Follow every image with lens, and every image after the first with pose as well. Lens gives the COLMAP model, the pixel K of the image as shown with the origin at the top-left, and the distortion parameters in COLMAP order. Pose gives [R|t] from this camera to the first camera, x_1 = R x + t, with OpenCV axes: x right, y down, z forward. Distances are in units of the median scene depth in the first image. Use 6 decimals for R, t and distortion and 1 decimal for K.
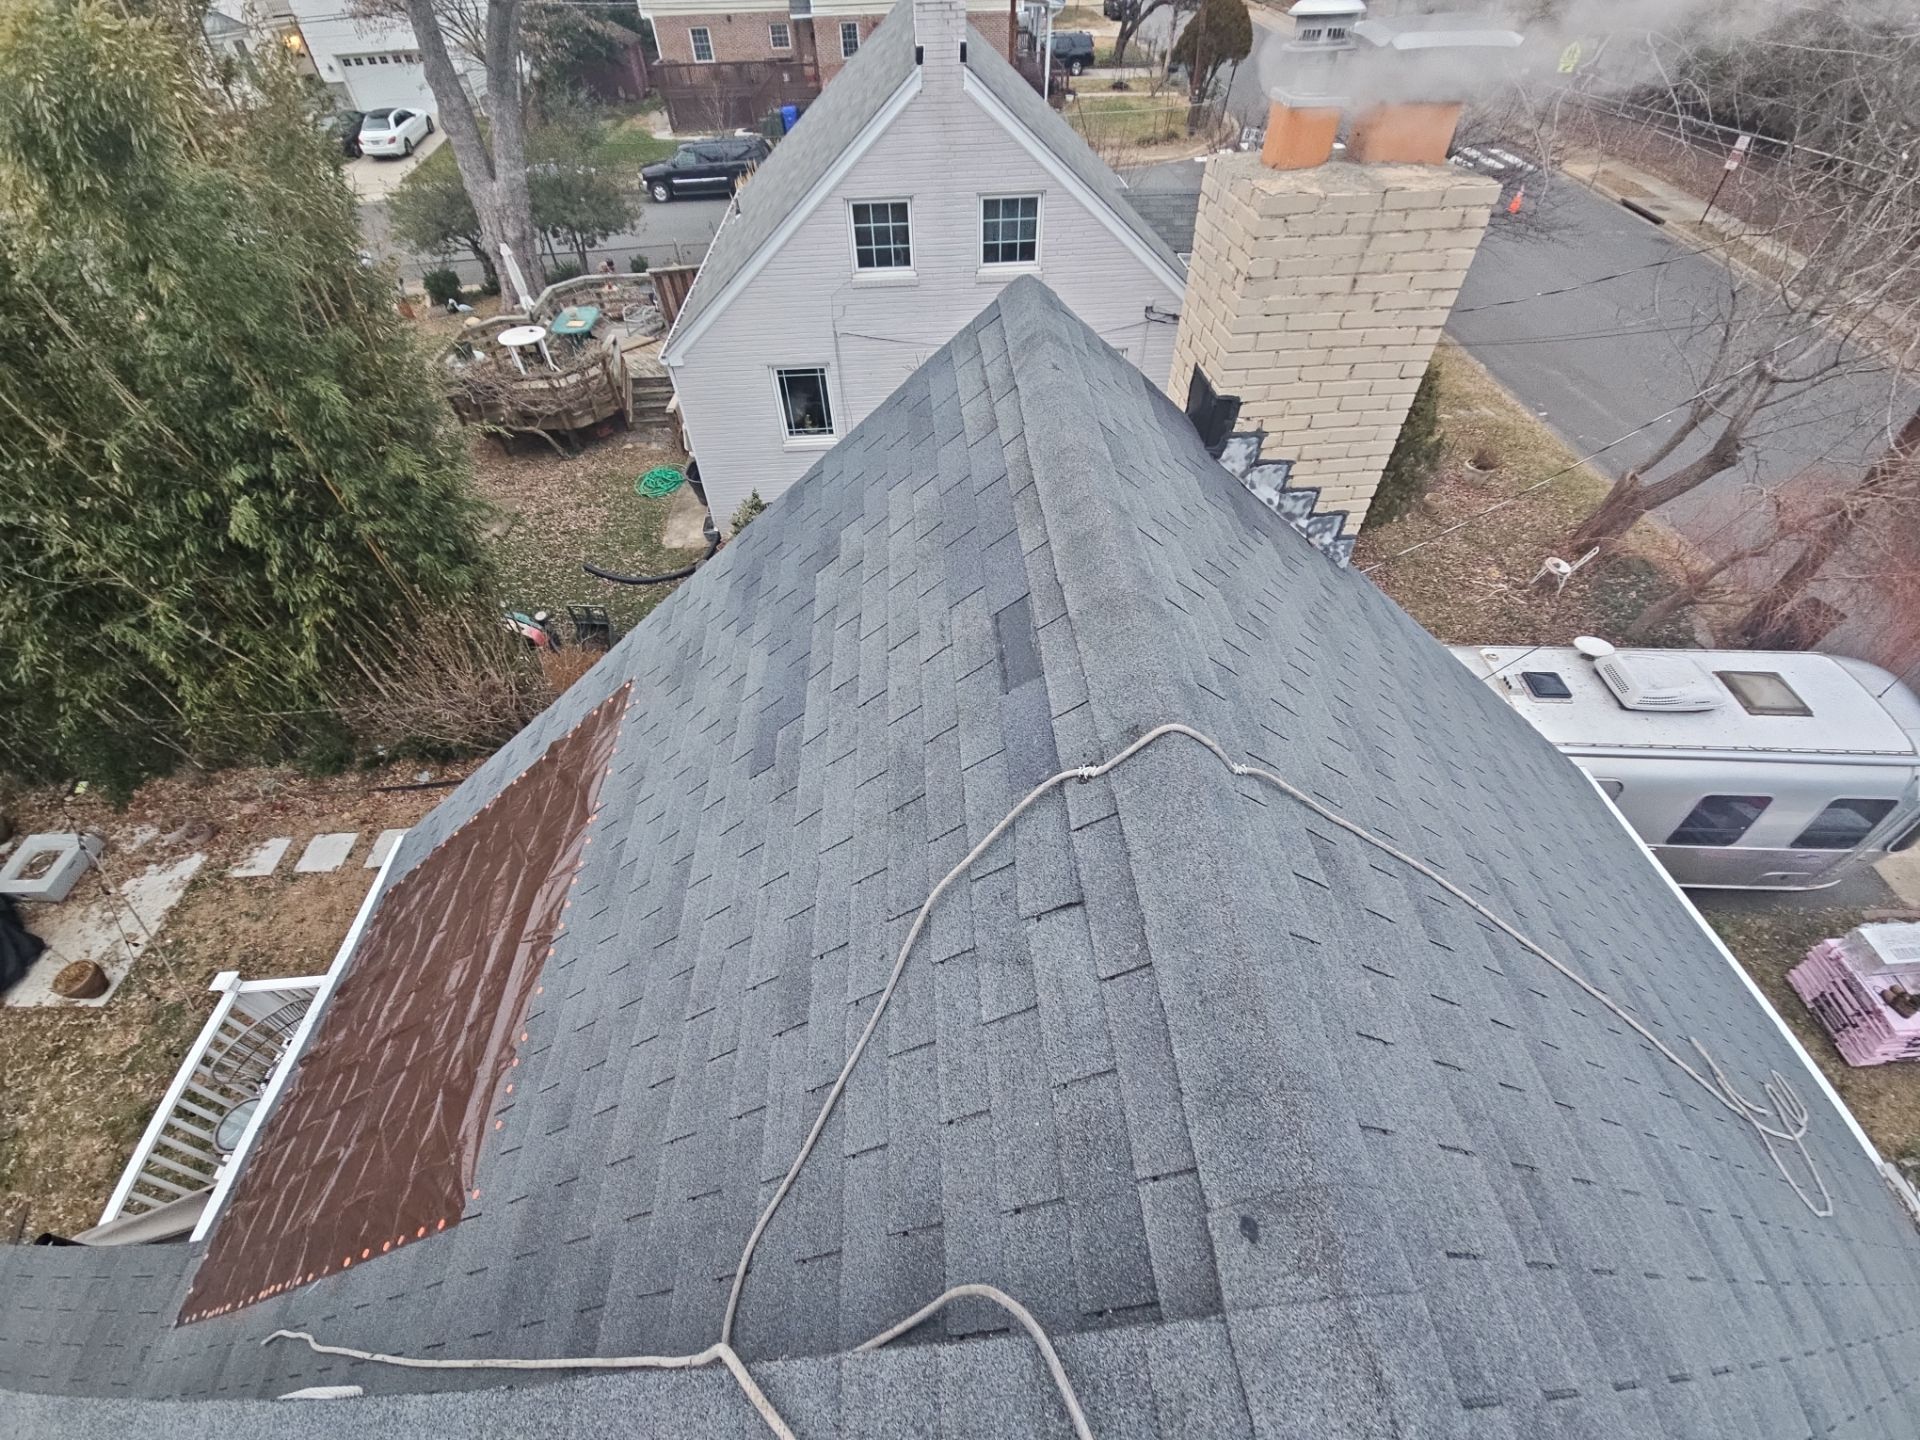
lens RADIAL K [[792.8, 0, 960.7], [0, 792.8, 728.2], [0, 0, 1]] dist [0.000831, -0.003242]
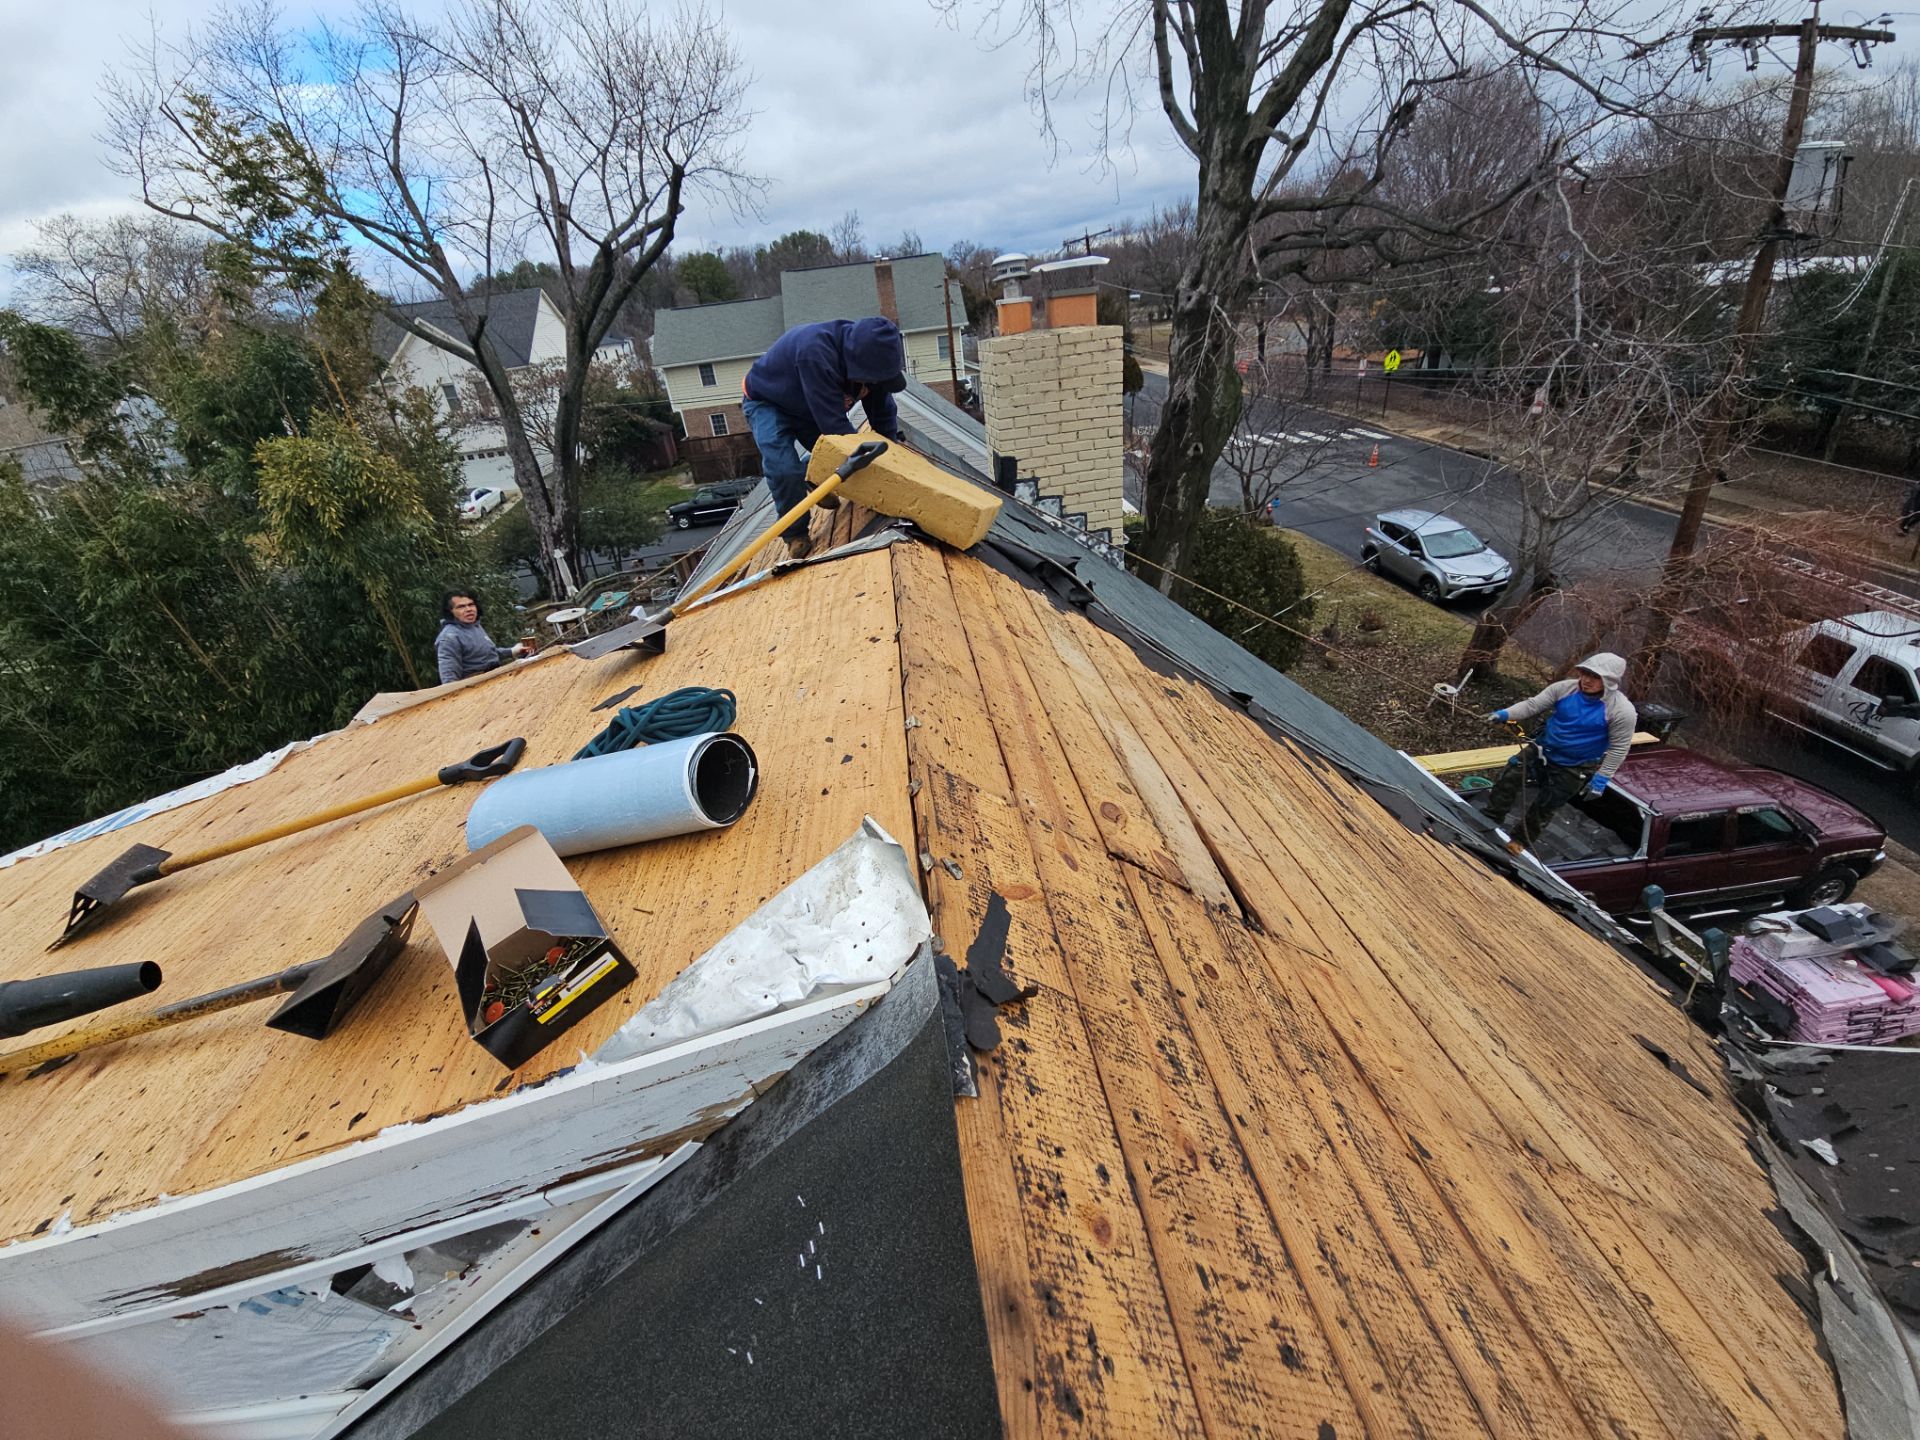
lens RADIAL K [[792.8, 0, 954.8], [0, 792.8, 719.6], [0, 0, 1]] dist [0.000831, -0.003242]
pose [[0.995312, -0.096463, -0.006931, 0.034288], [0.088274, 0.935416, -0.342353, 0.117922], [0.039507, 0.340136, 0.939546, -0.066650]]
